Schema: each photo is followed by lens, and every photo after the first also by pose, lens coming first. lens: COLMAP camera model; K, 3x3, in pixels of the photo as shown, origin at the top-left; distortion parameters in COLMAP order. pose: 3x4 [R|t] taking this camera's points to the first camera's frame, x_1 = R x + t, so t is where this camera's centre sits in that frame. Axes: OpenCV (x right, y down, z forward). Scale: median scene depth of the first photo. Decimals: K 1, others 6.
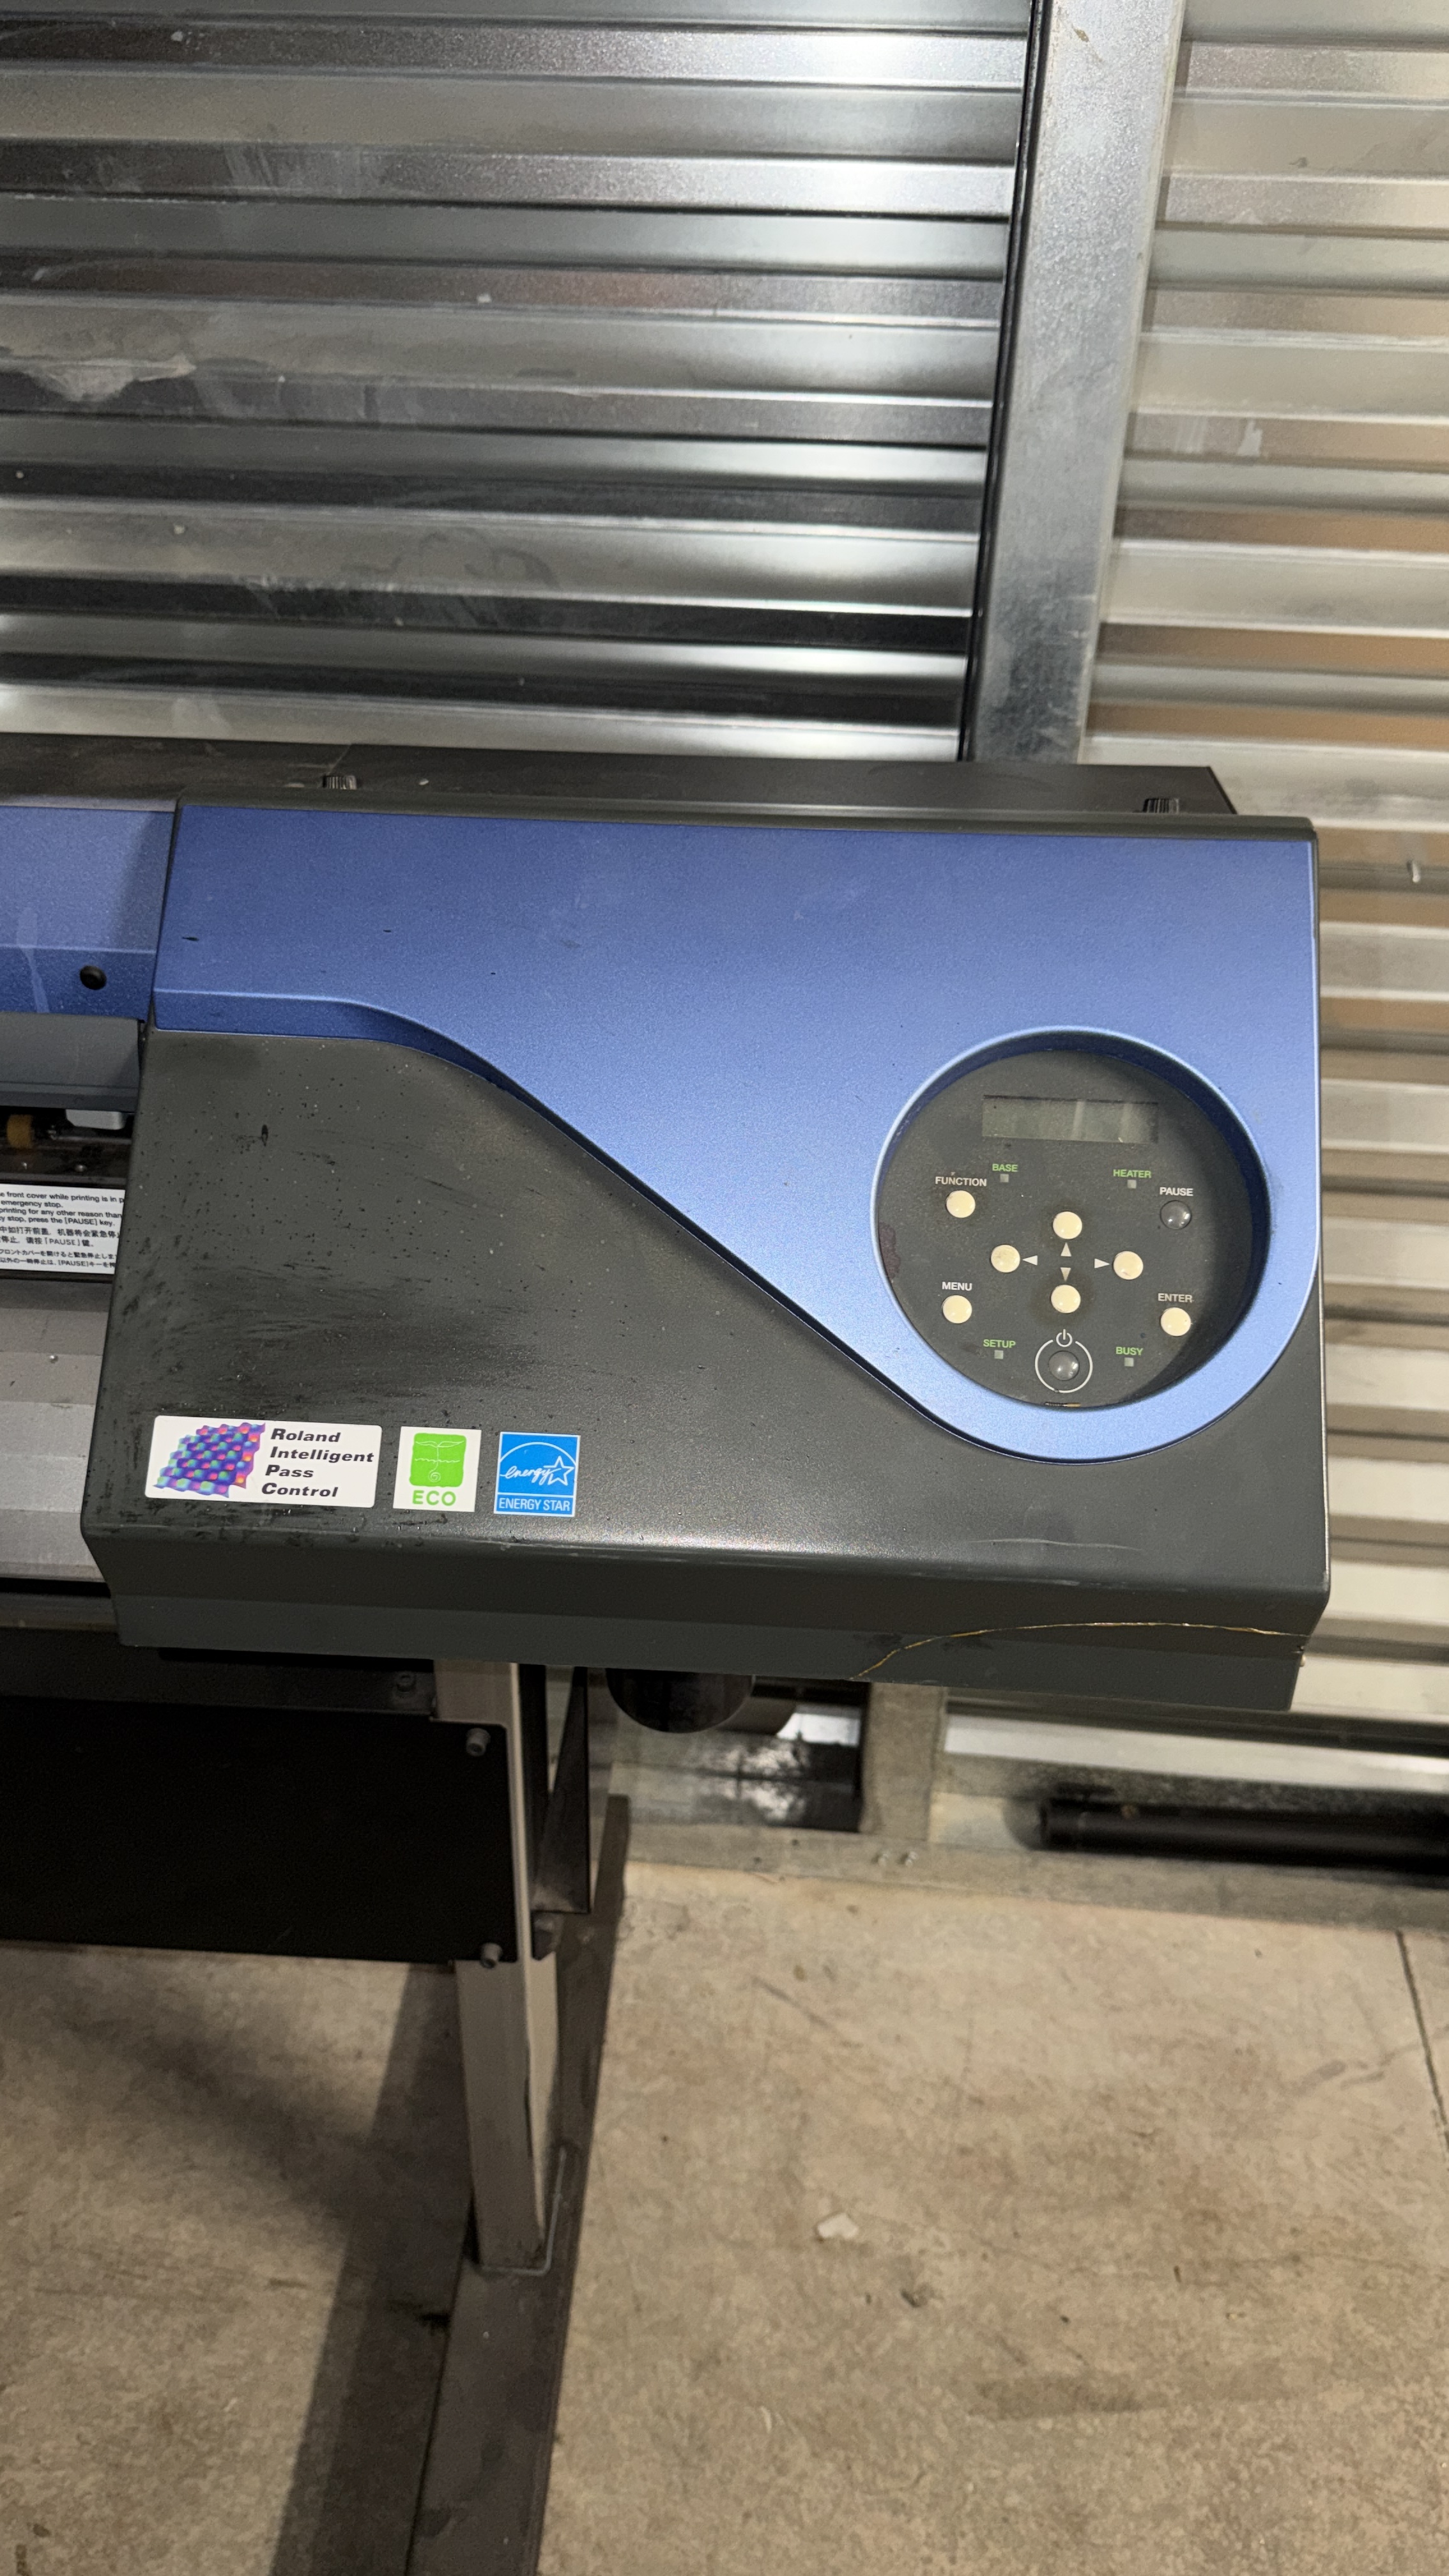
lens RADIAL K [[1817.9, 0, 724.5], [0, 1817.9, 1288.0], [0, 0, 1]] dist [0.001879, -0.022180]
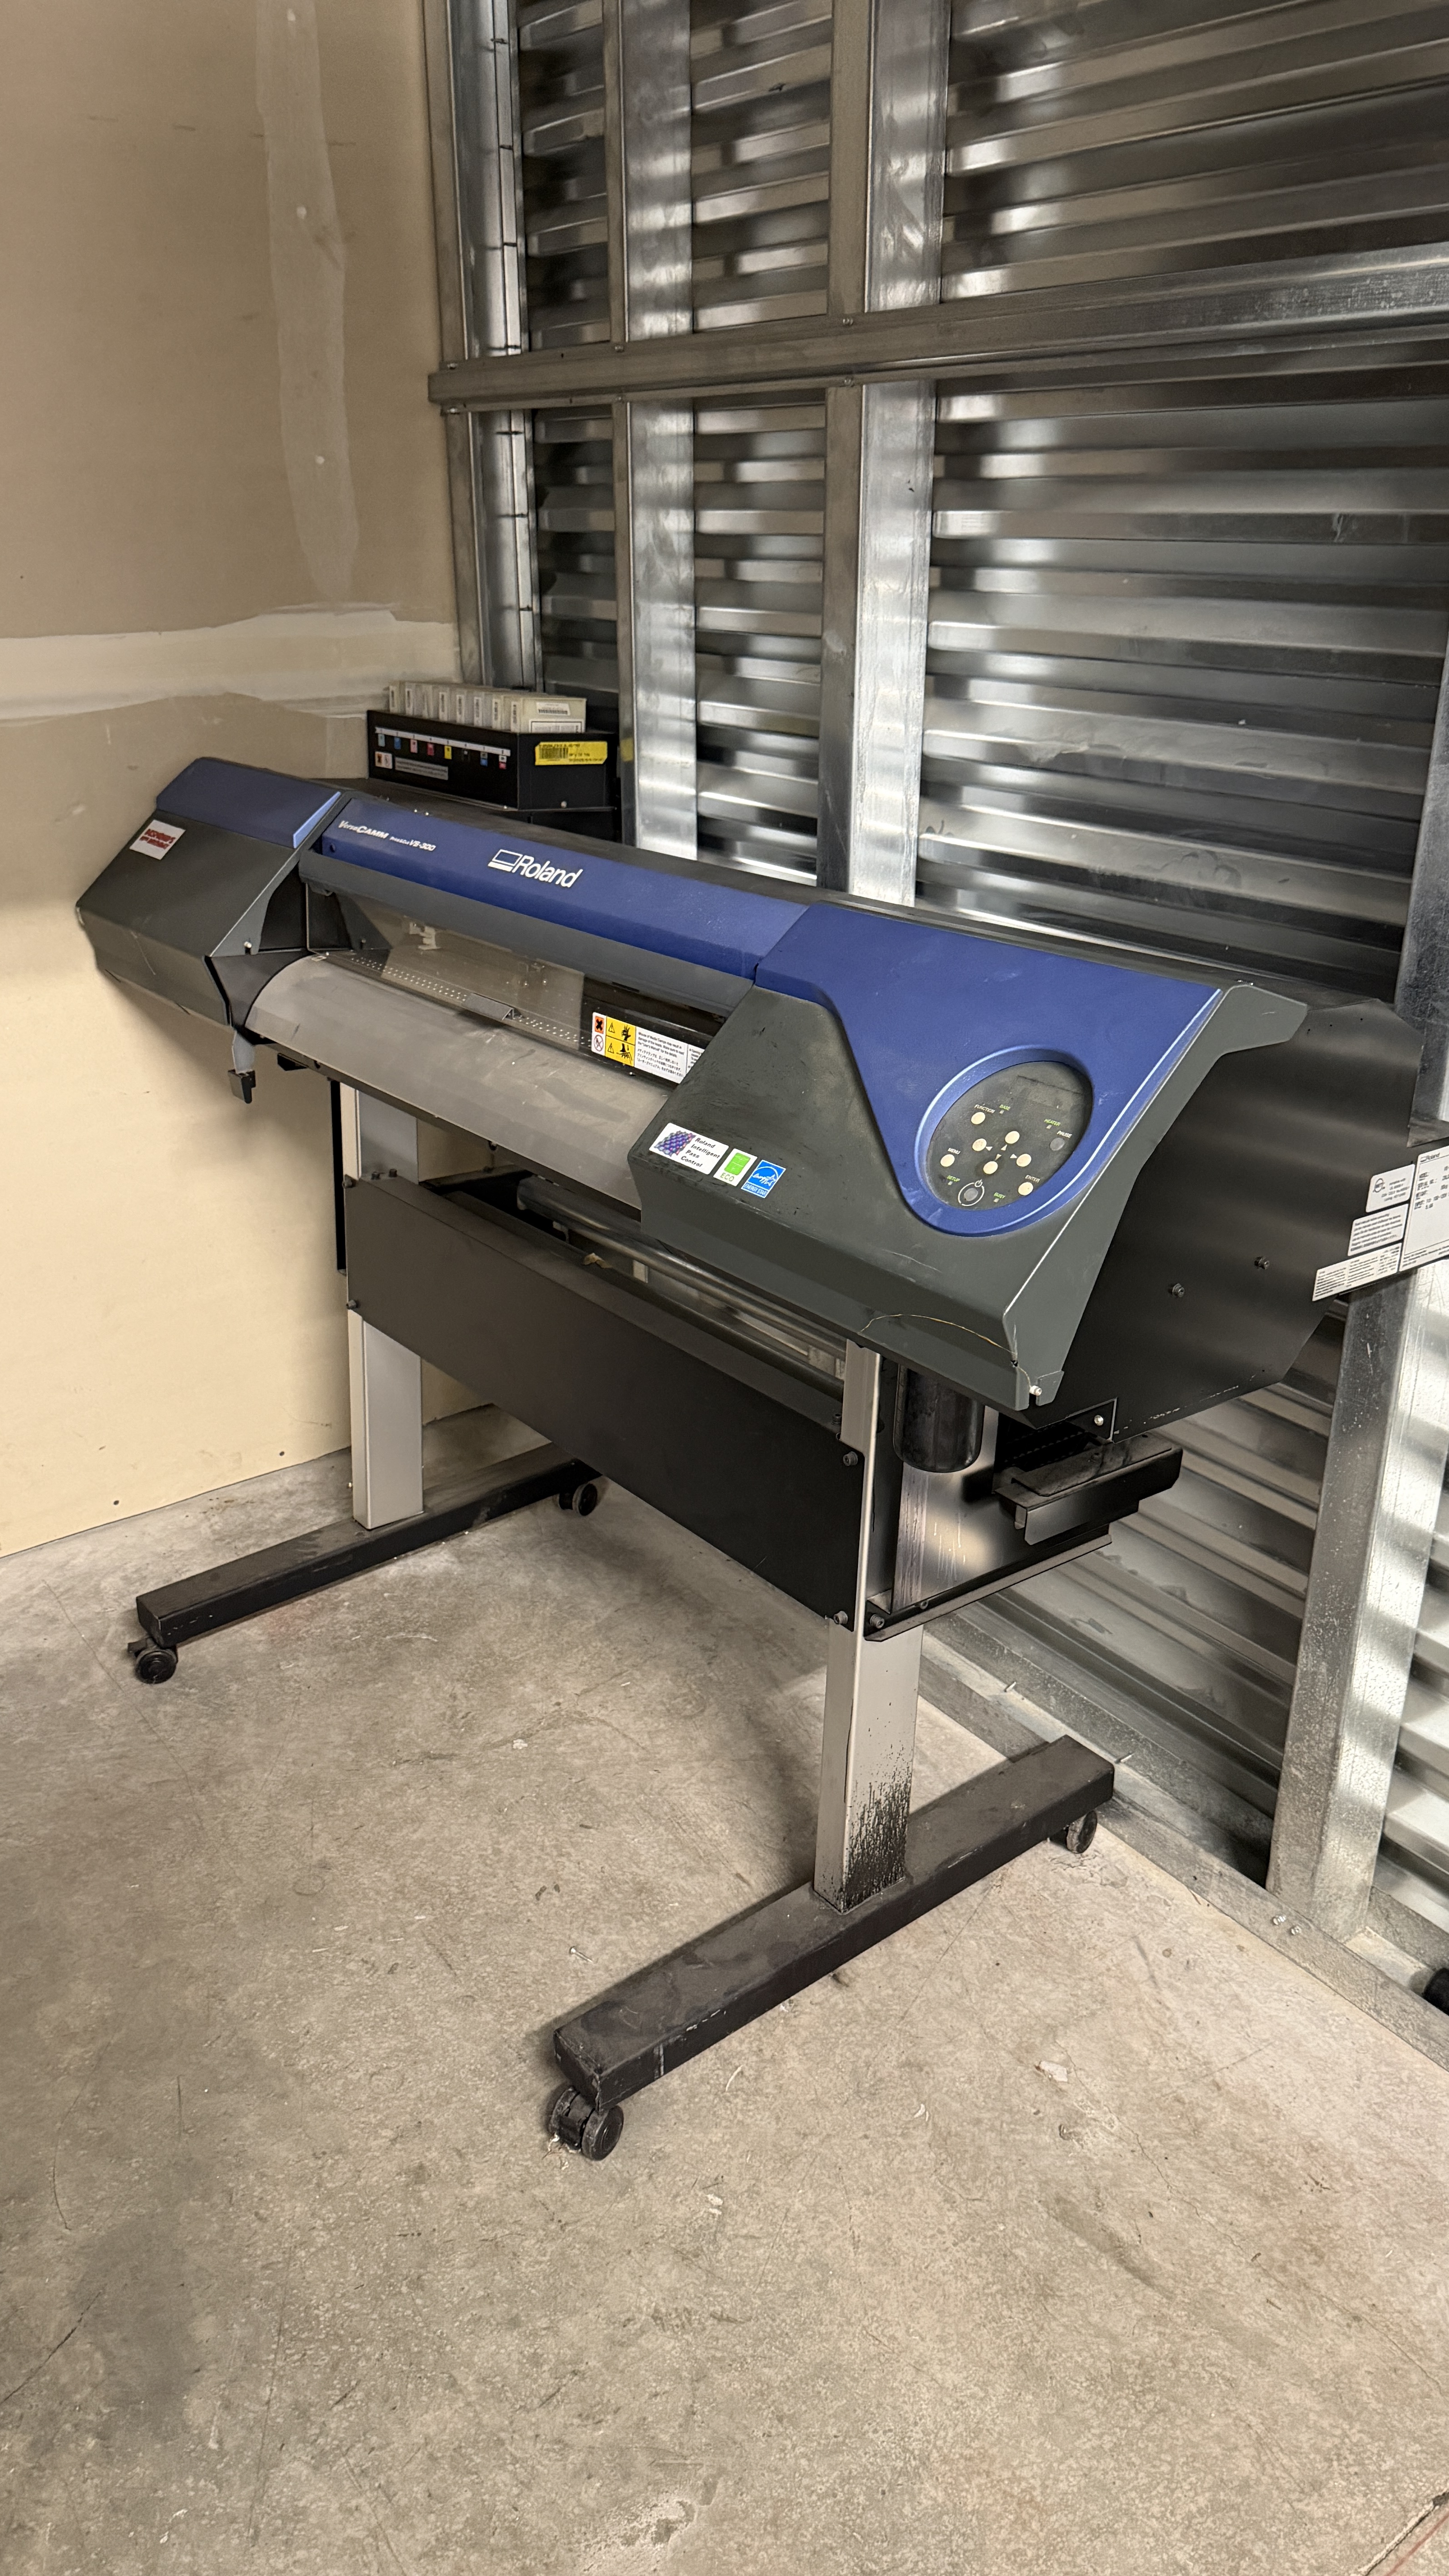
lens RADIAL K [[1787.5, 0, 724.5], [0, 1787.5, 1288.0], [0, 0, 1]] dist [0.001197, -0.081531]
pose [[0.666716, 0.273457, -0.693333, 0.691783], [-0.411930, 0.910463, -0.037022, 0.158873], [0.621130, 0.310288, 0.719665, -0.271500]]
